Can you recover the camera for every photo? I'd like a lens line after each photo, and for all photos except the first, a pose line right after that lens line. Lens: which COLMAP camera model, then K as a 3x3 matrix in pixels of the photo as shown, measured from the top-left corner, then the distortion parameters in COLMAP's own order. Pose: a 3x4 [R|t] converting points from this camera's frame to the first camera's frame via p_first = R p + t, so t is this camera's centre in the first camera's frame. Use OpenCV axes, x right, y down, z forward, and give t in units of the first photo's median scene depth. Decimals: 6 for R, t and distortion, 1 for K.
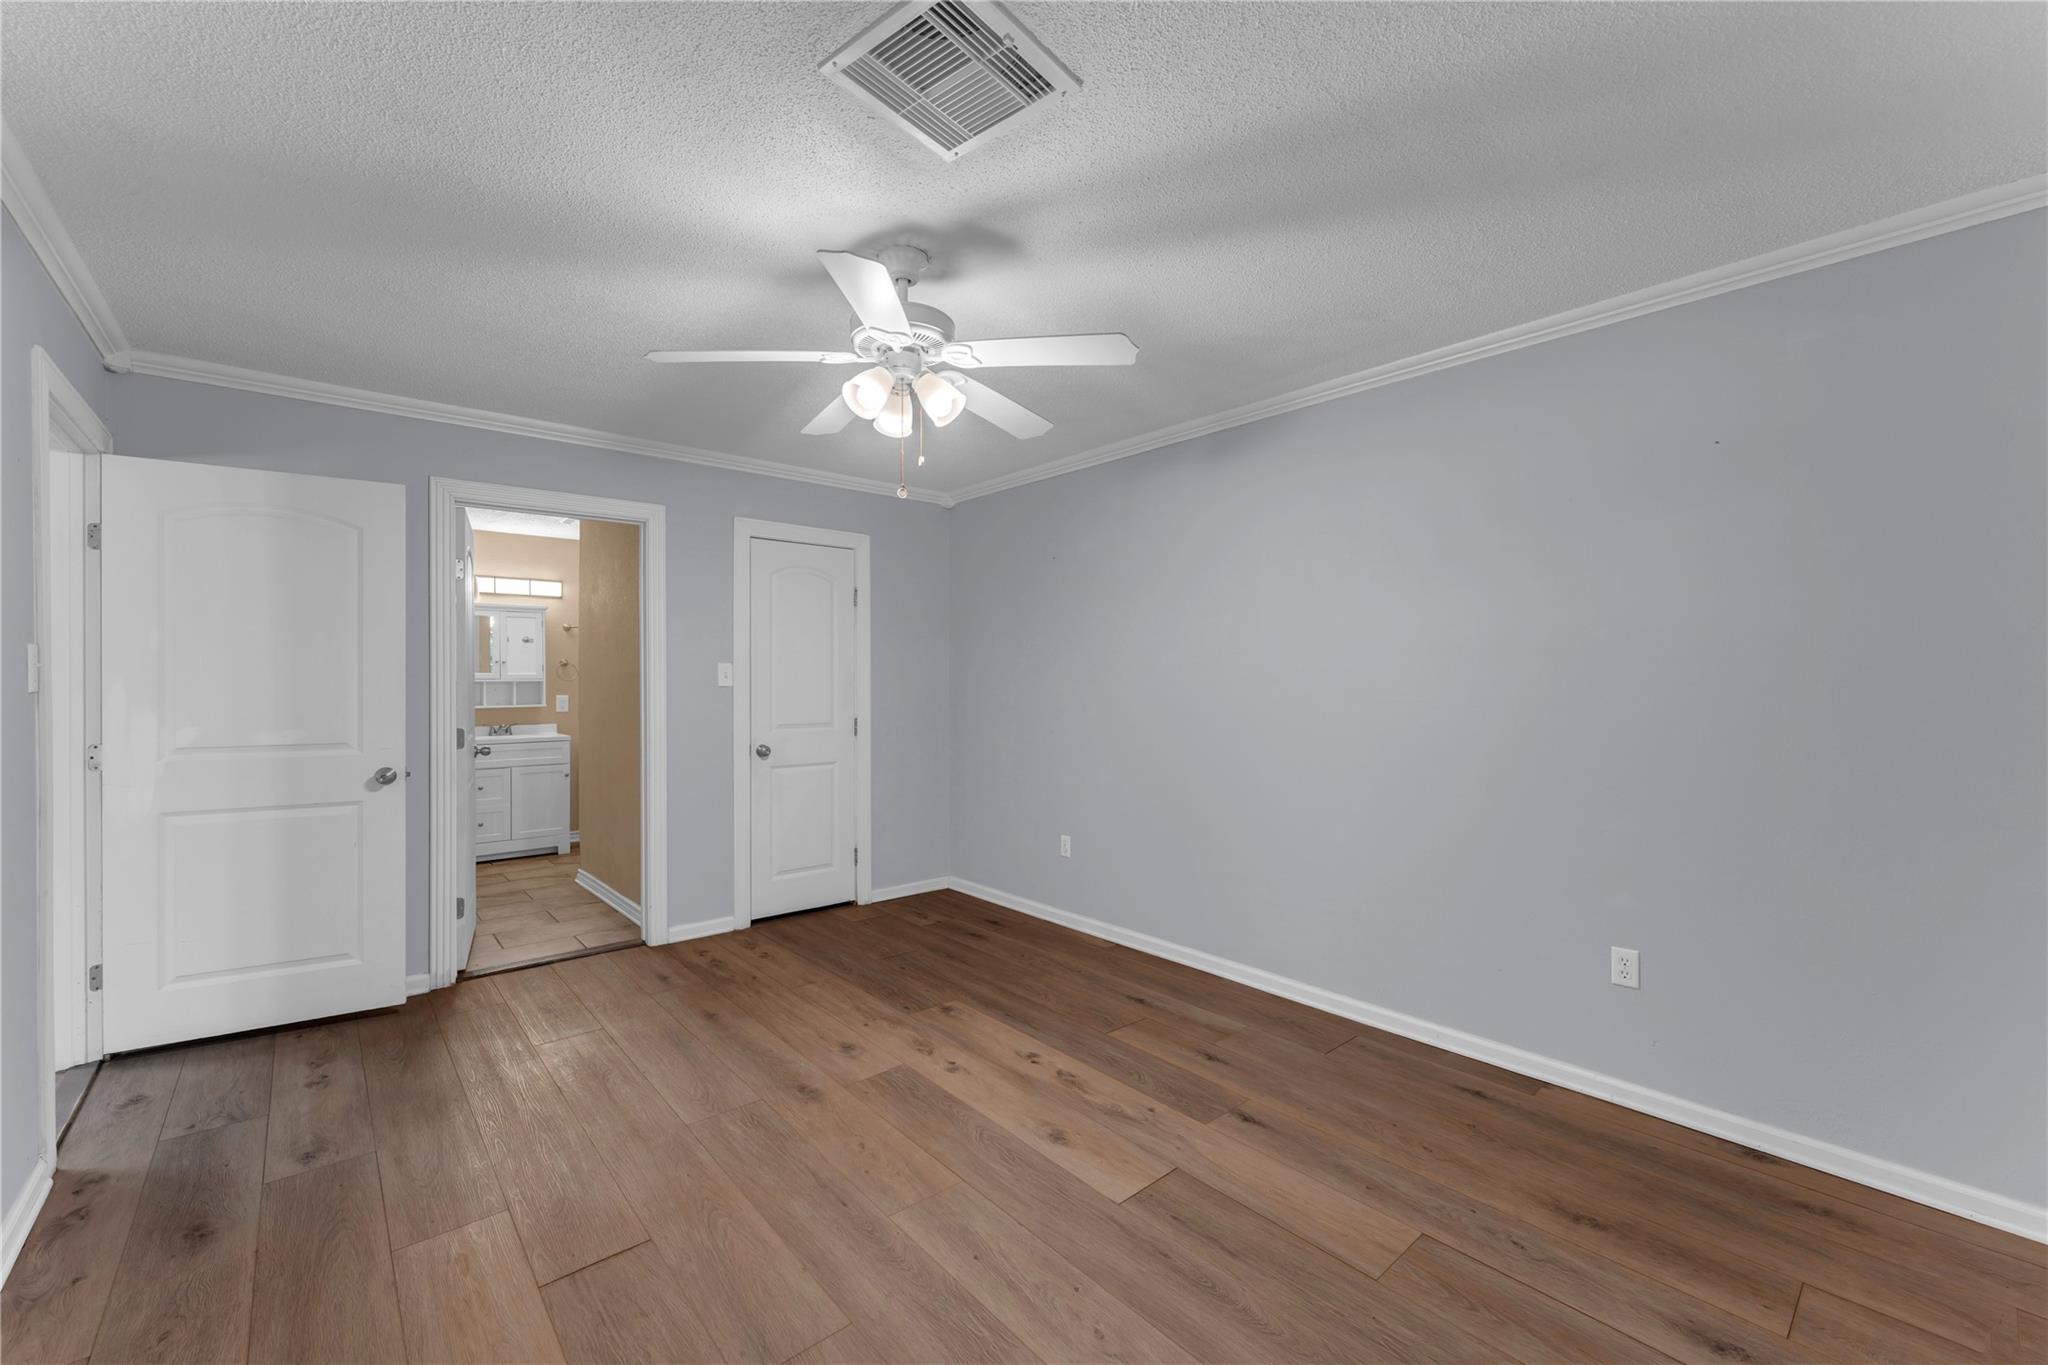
lens RADIAL K [[841.2, 0, 1018.6], [0, 841.2, 672.5], [0, 0, 1]] dist [-0.000697, -0.000177]
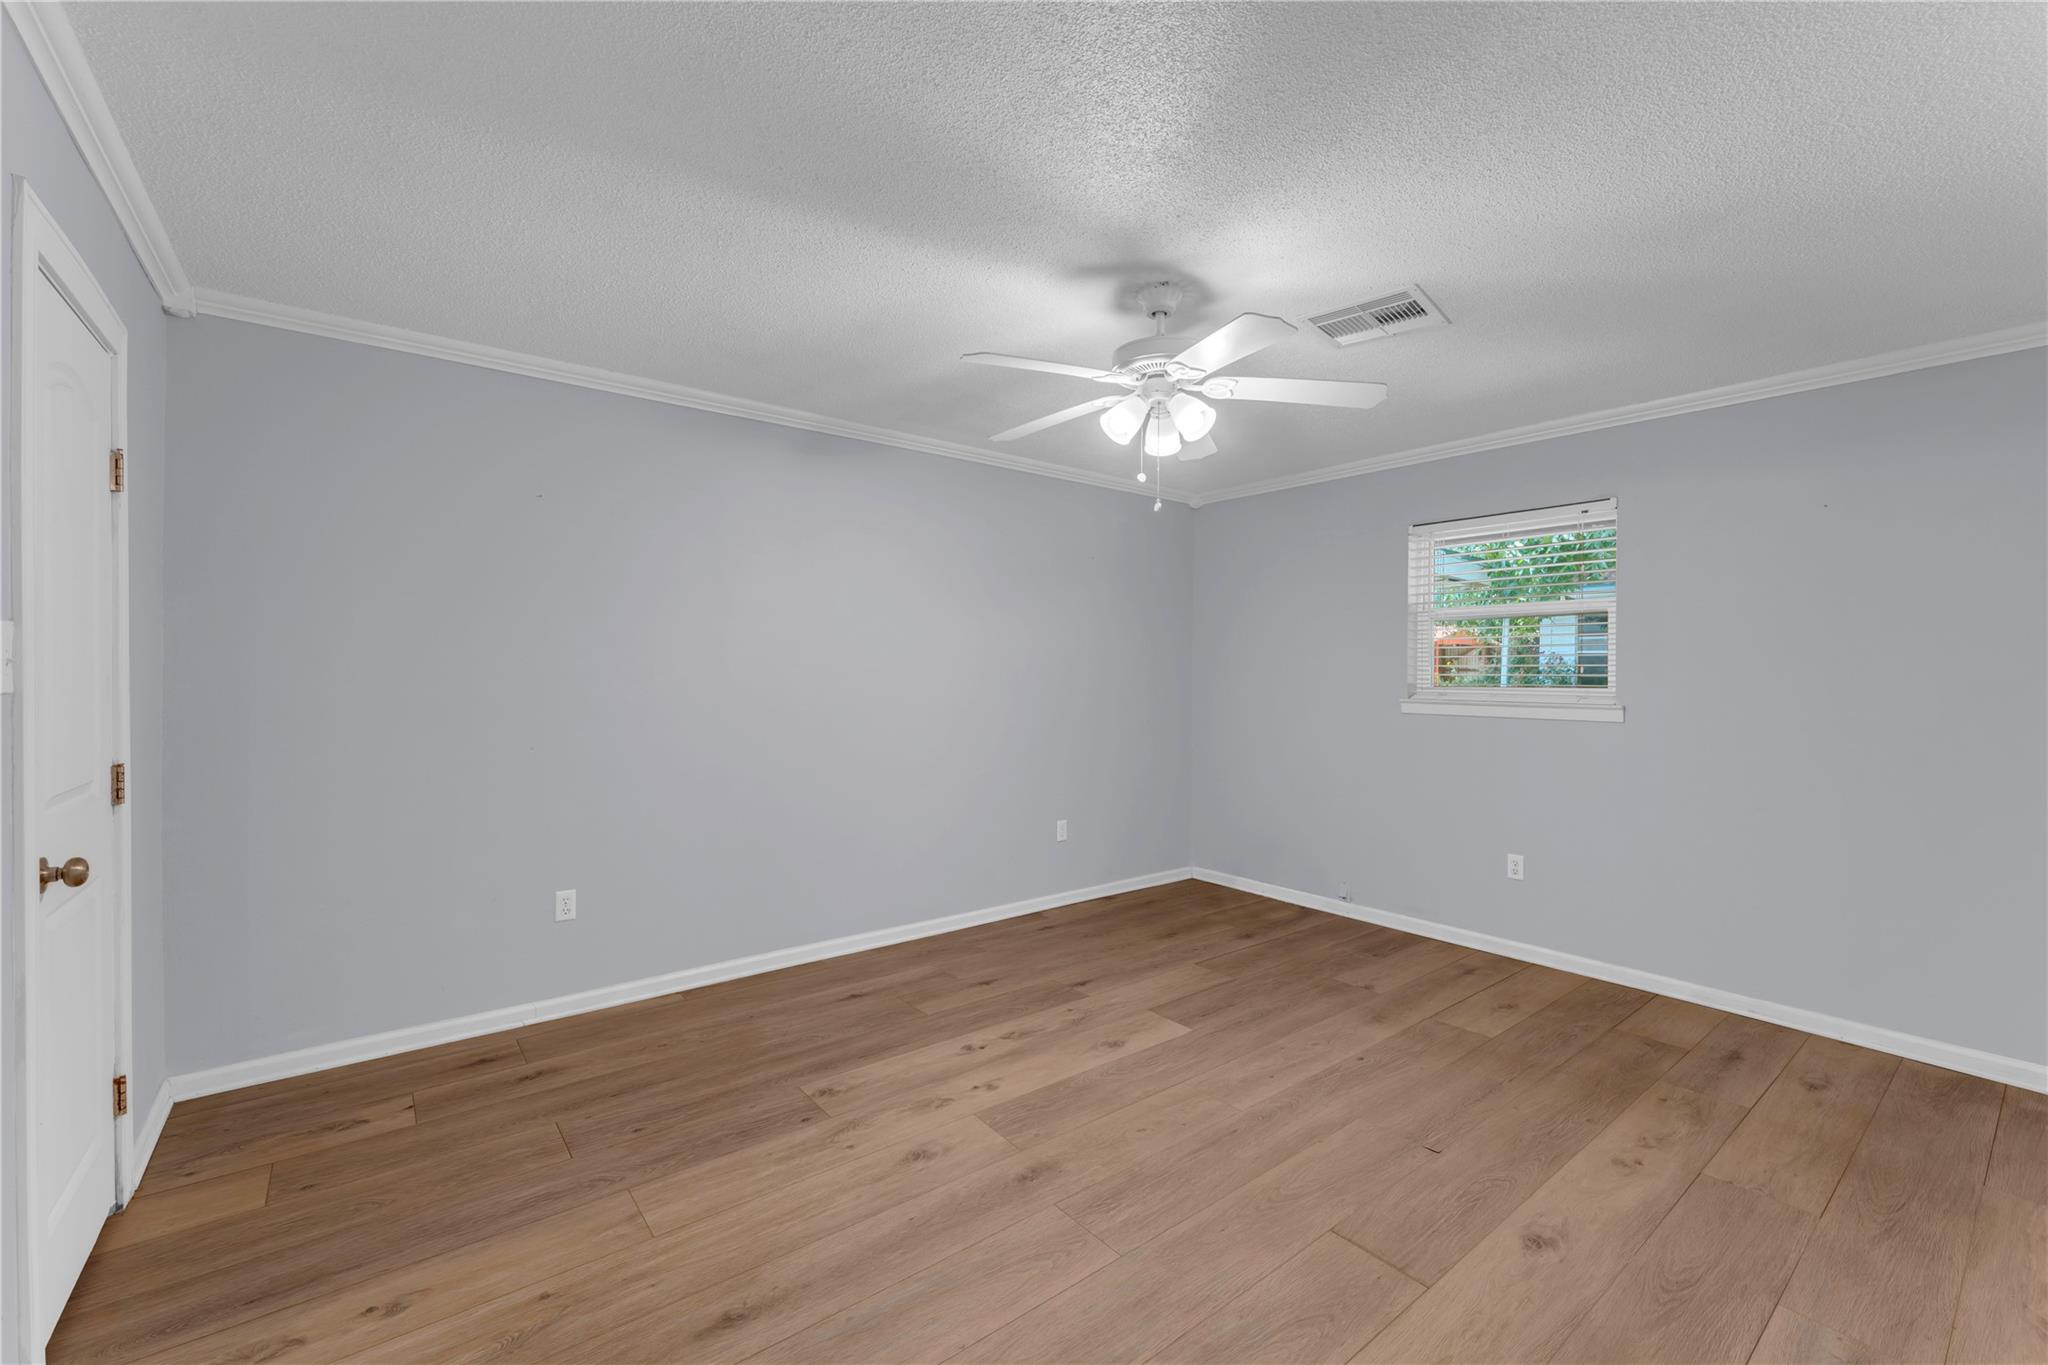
lens RADIAL K [[841.2, 0, 1016.2], [0, 841.2, 684.9], [0, 0, 1]] dist [-0.000697, -0.000177]
pose [[0.041920, -0.015069, 0.999007, -0.987199], [-0.013660, 0.999784, 0.015654, 0.004505], [-0.999028, -0.014303, 0.041705, 0.912455]]
